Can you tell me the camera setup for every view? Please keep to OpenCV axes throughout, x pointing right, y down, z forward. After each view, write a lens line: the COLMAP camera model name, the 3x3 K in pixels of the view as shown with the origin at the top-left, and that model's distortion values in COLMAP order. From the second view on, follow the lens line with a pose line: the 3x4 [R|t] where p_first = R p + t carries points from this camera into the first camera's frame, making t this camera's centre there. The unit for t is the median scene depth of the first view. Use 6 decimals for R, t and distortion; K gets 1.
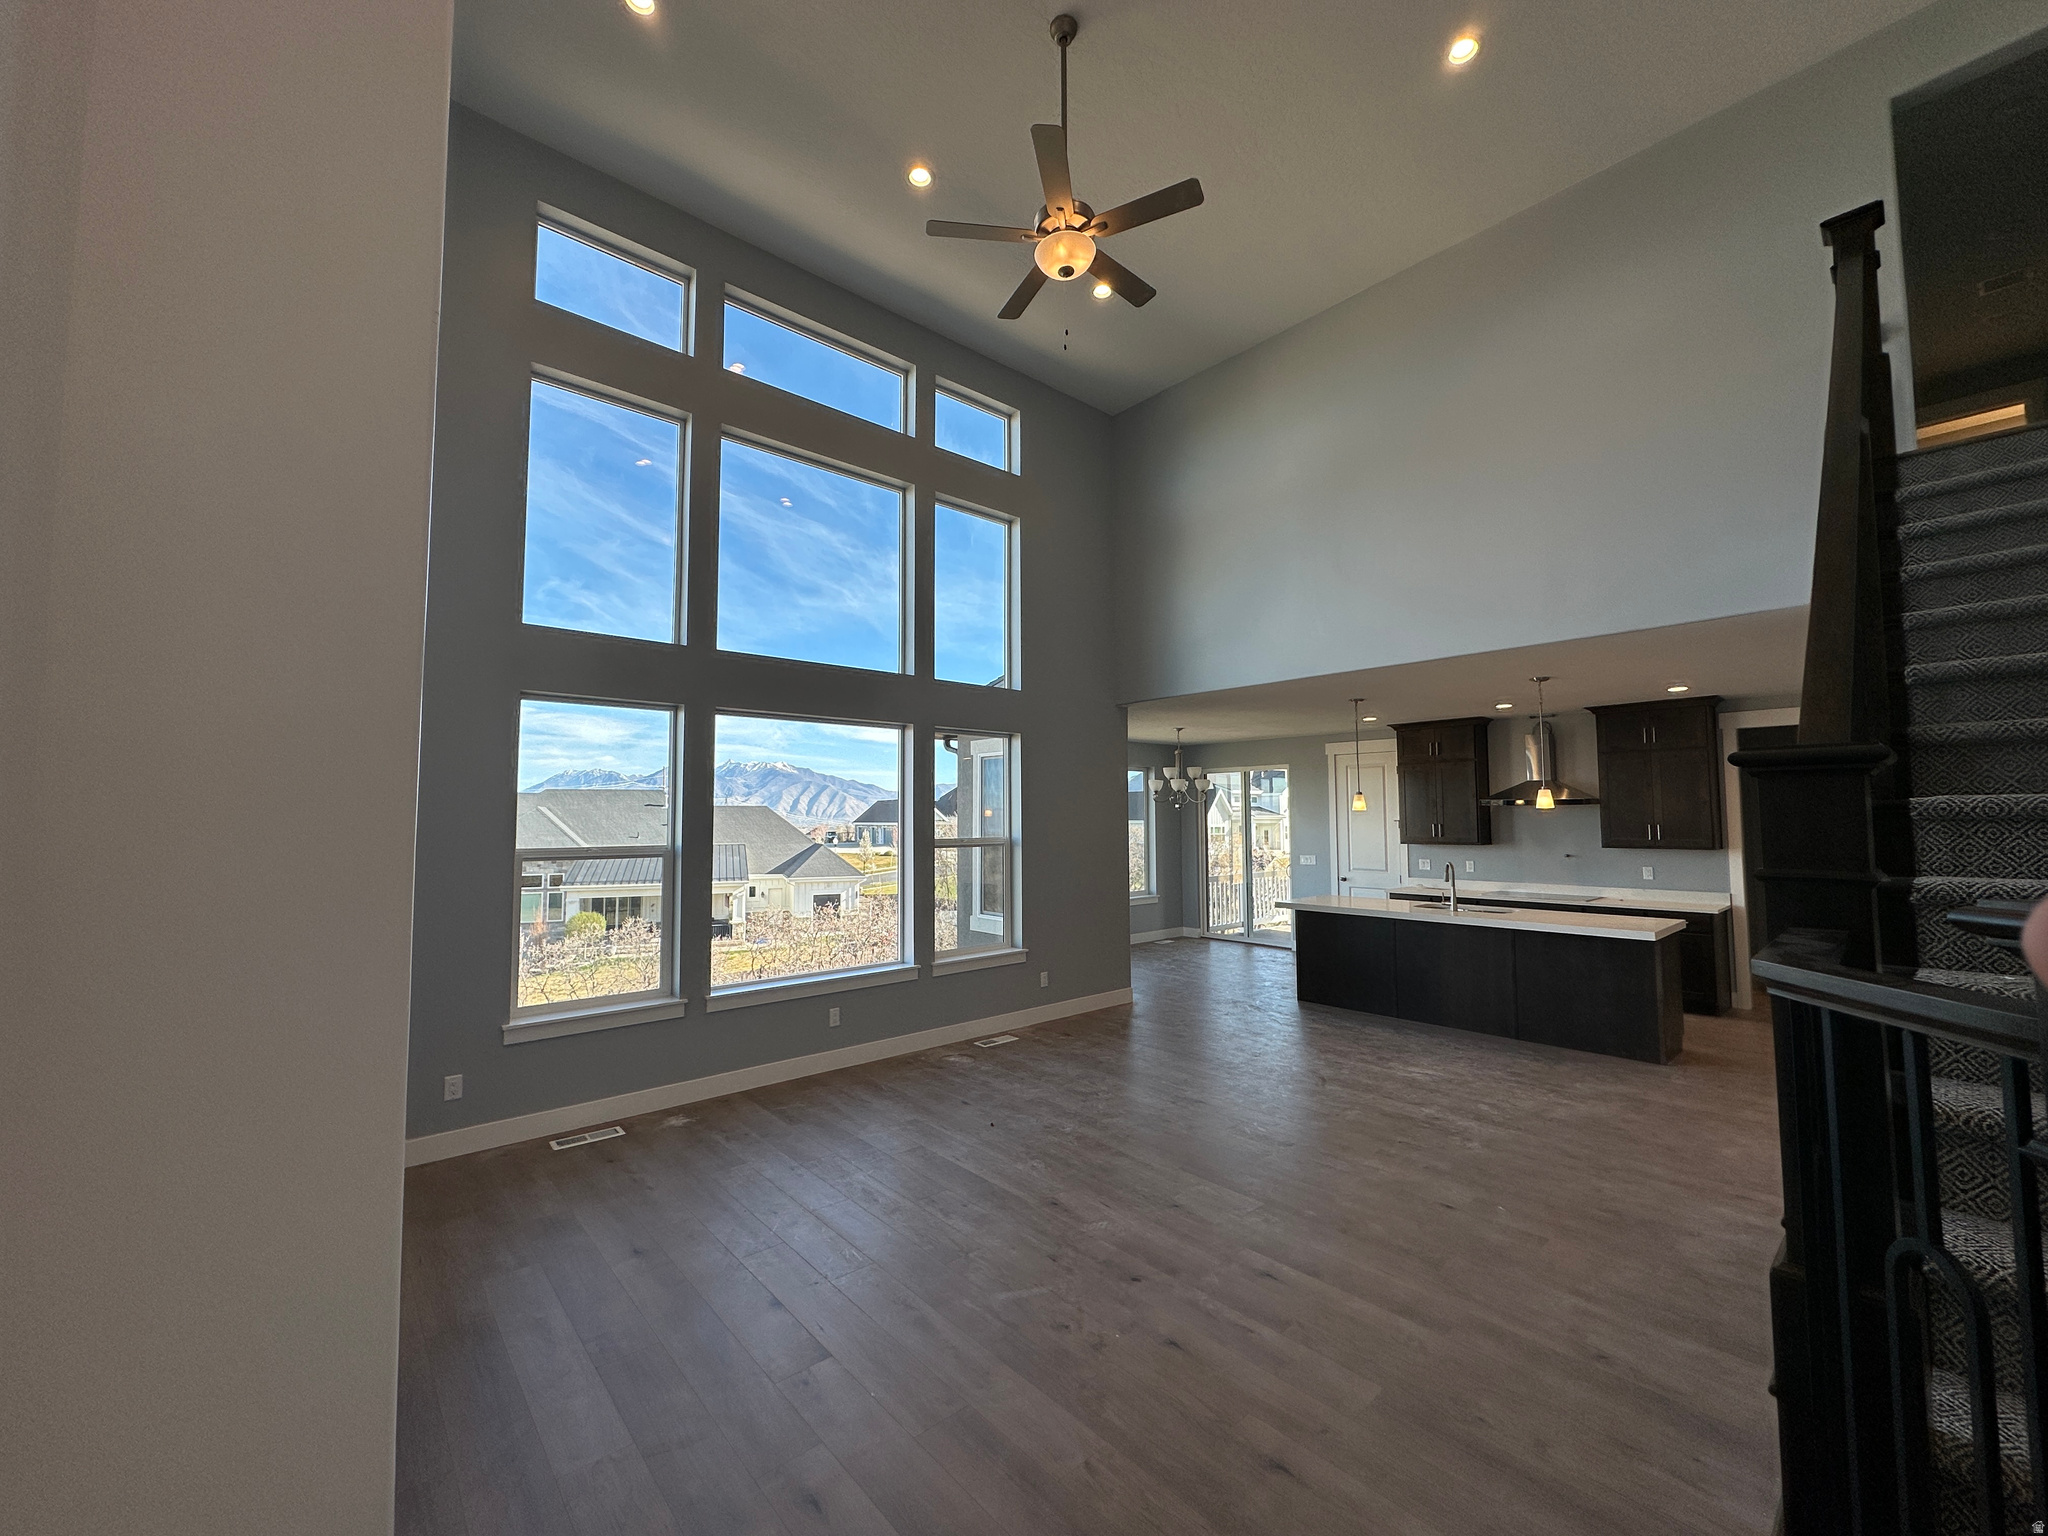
lens RADIAL K [[816.2, 0, 1005.4], [0, 816.2, 759.3], [0, 0, 1]] dist [0.002398, 0.001183]
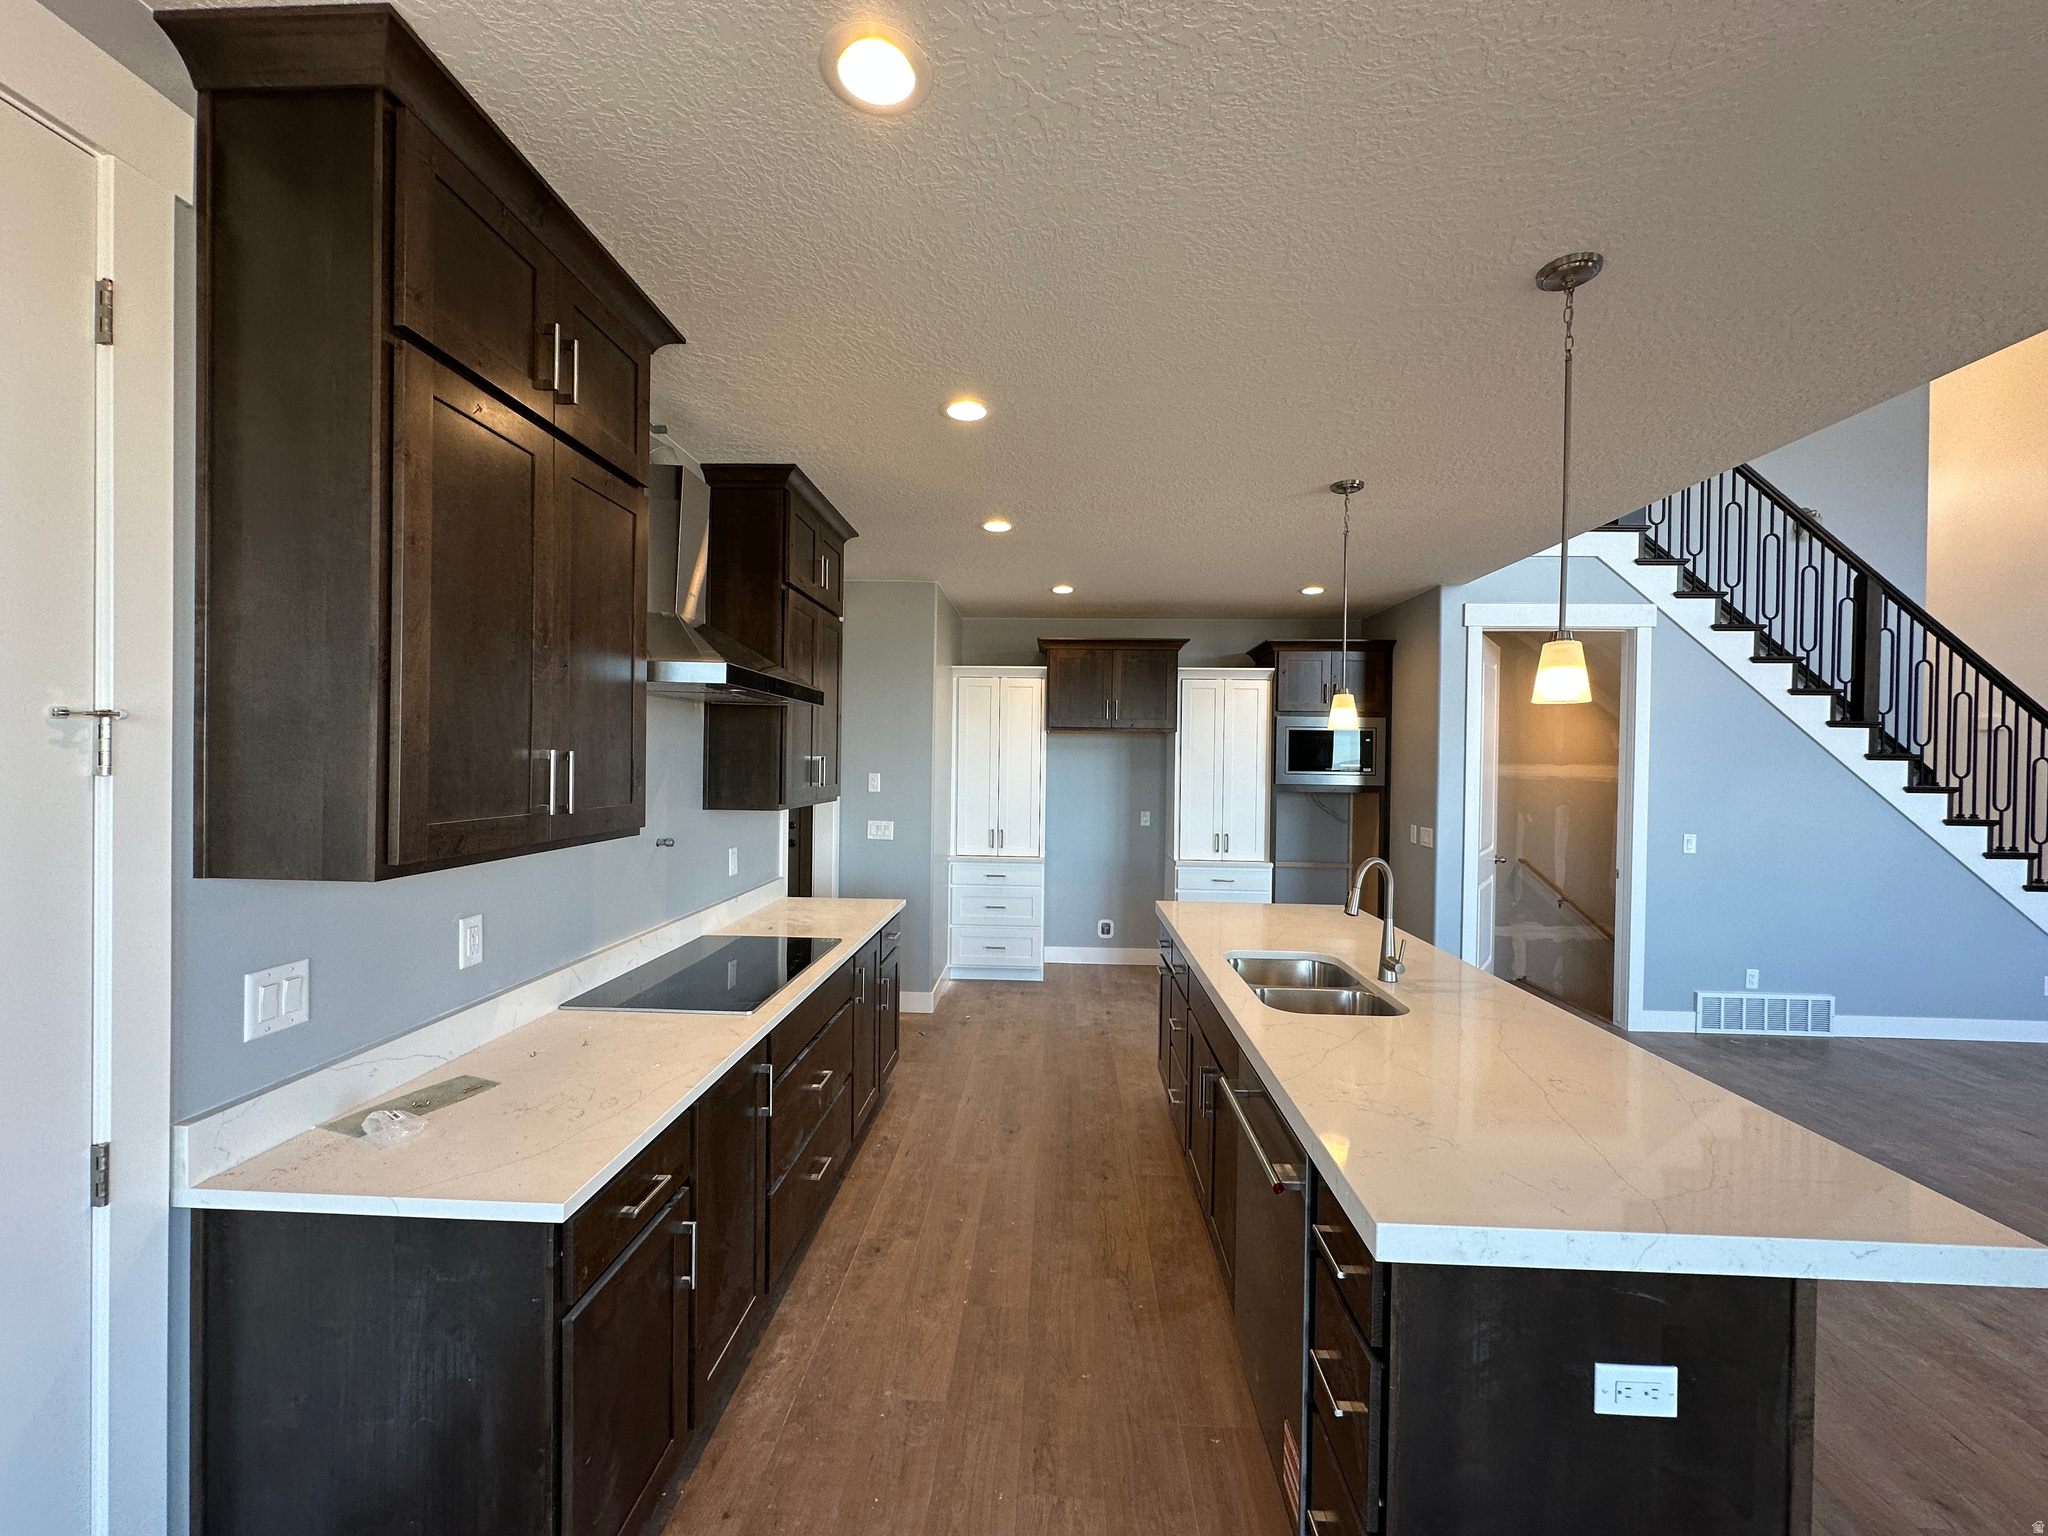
lens RADIAL K [[816.2, 0, 1021.8], [0, 816.2, 763.0], [0, 0, 1]] dist [0.002398, 0.001183]
pose [[-0.734418, -0.007090, 0.678661, 0.327514], [-0.059601, 0.996756, -0.054085, 0.090921], [-0.676076, -0.080170, -0.732458, 1.115775]]
